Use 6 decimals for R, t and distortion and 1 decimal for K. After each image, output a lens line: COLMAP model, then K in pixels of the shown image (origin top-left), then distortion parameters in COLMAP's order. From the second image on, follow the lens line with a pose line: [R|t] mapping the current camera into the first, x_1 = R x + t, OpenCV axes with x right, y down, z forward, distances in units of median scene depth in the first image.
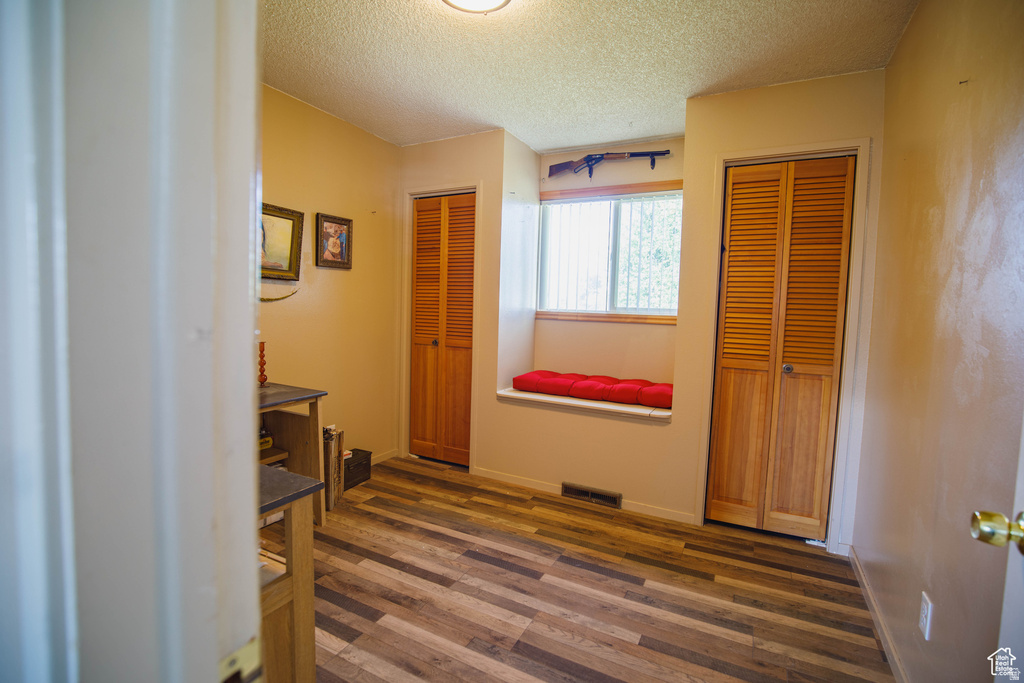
lens RADIAL K [[467.9, 0, 516.2], [0, 467.9, 338.1], [0, 0, 1]] dist [-0.029231, 0.000921]
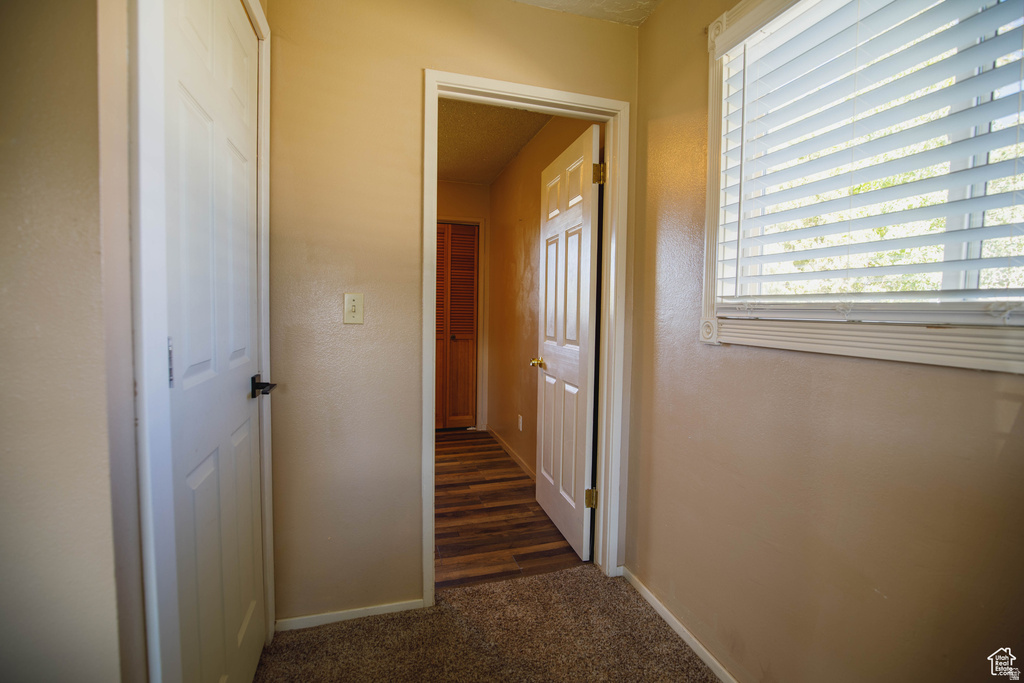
lens RADIAL K [[467.9, 0, 516.2], [0, 467.9, 338.1], [0, 0, 1]] dist [-0.029231, 0.000921]
pose [[0.717680, -0.060303, 0.693757, -0.571149], [0.050827, 0.998122, 0.034179, 0.021606], [-0.694516, 0.010733, 0.719397, -0.556889]]
